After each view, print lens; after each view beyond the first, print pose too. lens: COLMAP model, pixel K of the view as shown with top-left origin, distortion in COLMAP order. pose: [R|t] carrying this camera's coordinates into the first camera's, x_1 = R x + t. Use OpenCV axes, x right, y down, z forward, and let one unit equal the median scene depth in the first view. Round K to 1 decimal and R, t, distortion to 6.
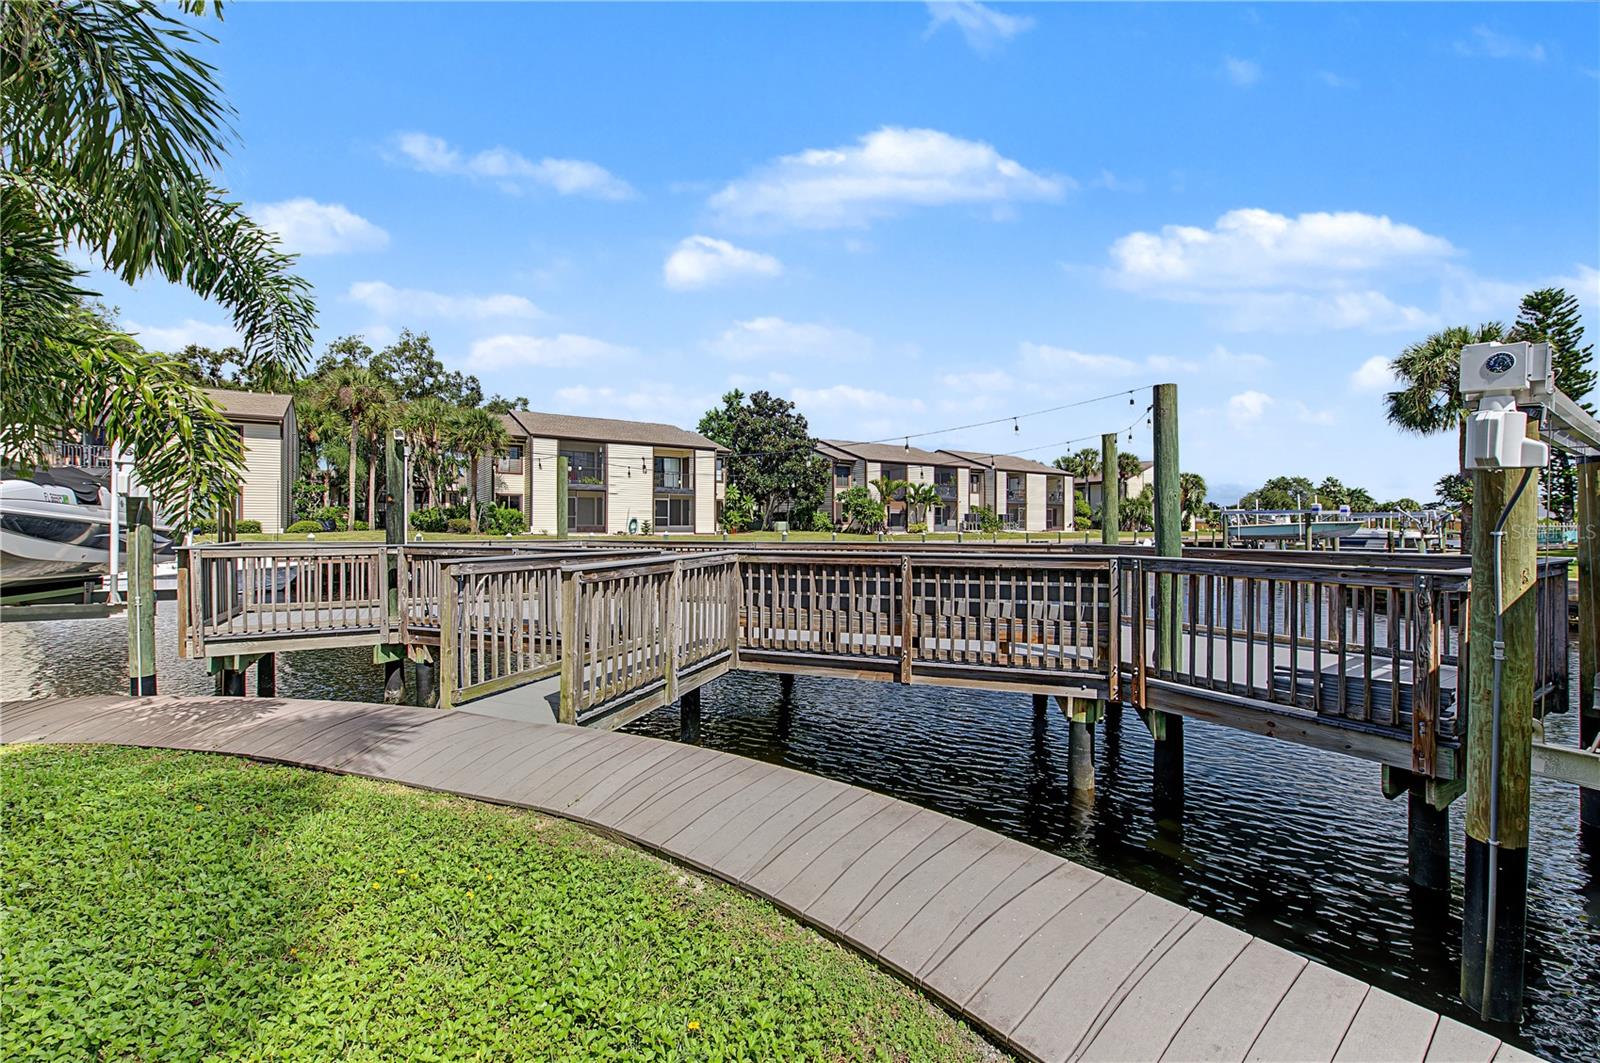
lens RADIAL K [[649.7, 0, 796.6], [0, 649.7, 525.8], [0, 0, 1]] dist [0.000562, -0.001099]
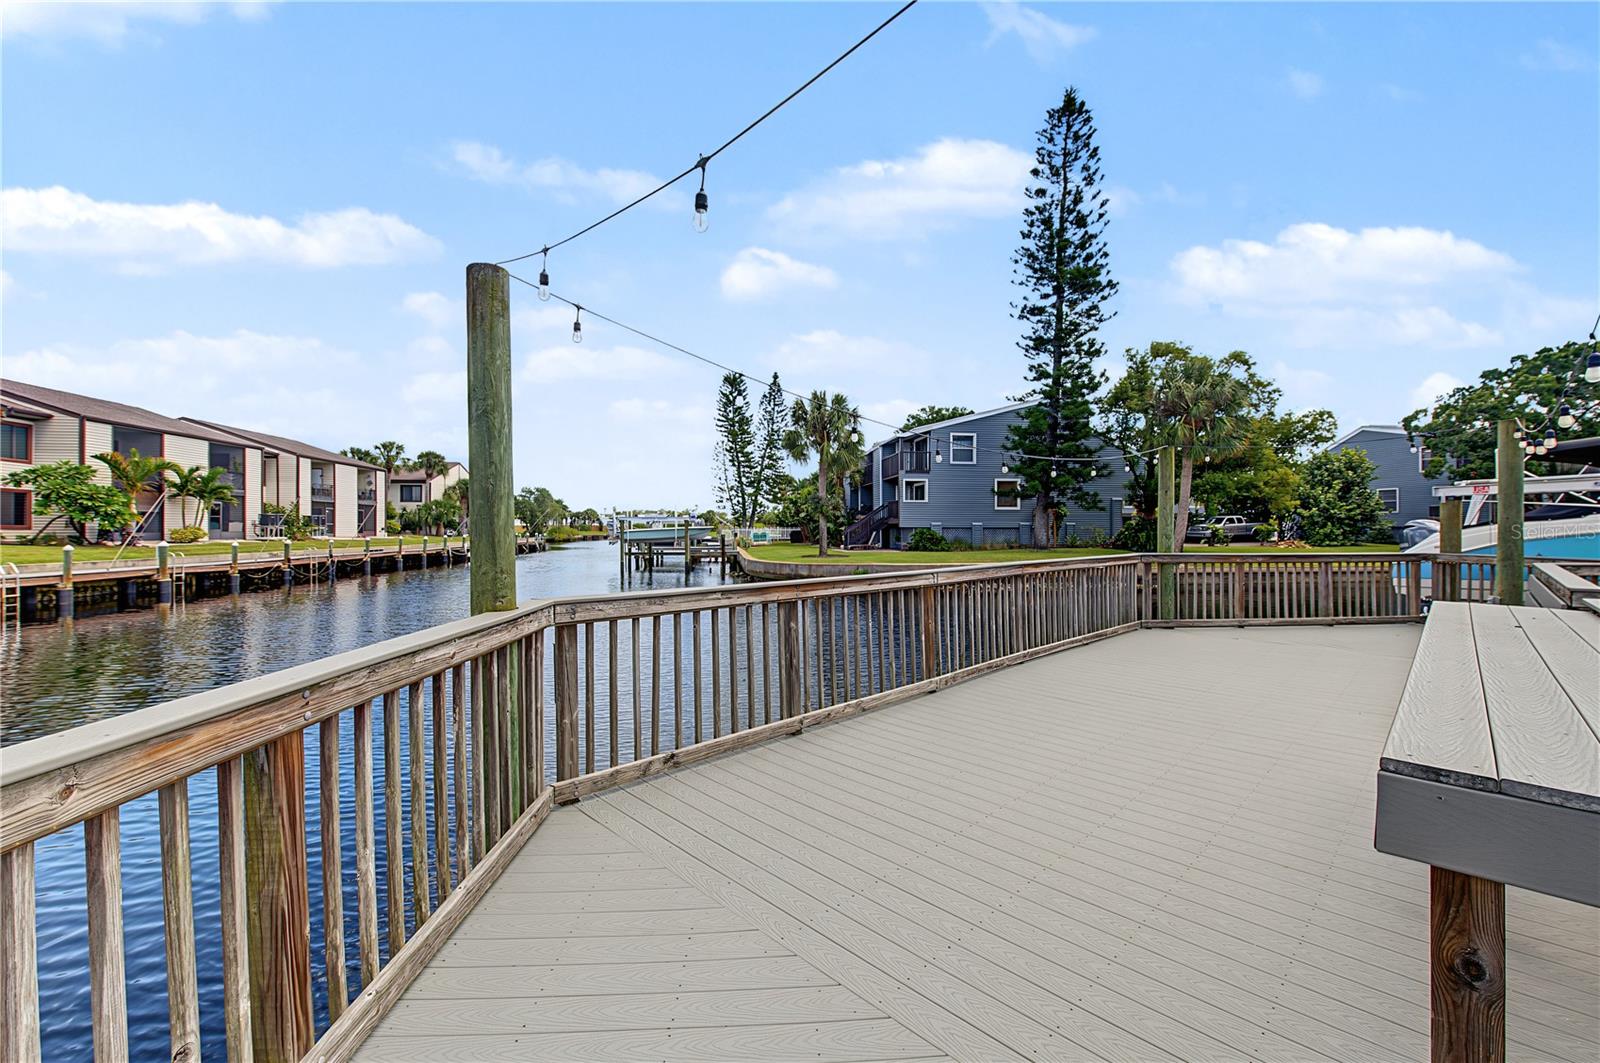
lens RADIAL K [[649.7, 0, 796.0], [0, 649.7, 532.4], [0, 0, 1]] dist [0.000562, -0.001099]
pose [[0.452603, -0.006025, 0.891692, -0.128309], [0.001440, 0.999981, 0.006027, -0.002165], [-0.891711, -0.001444, 0.452603, 0.191236]]
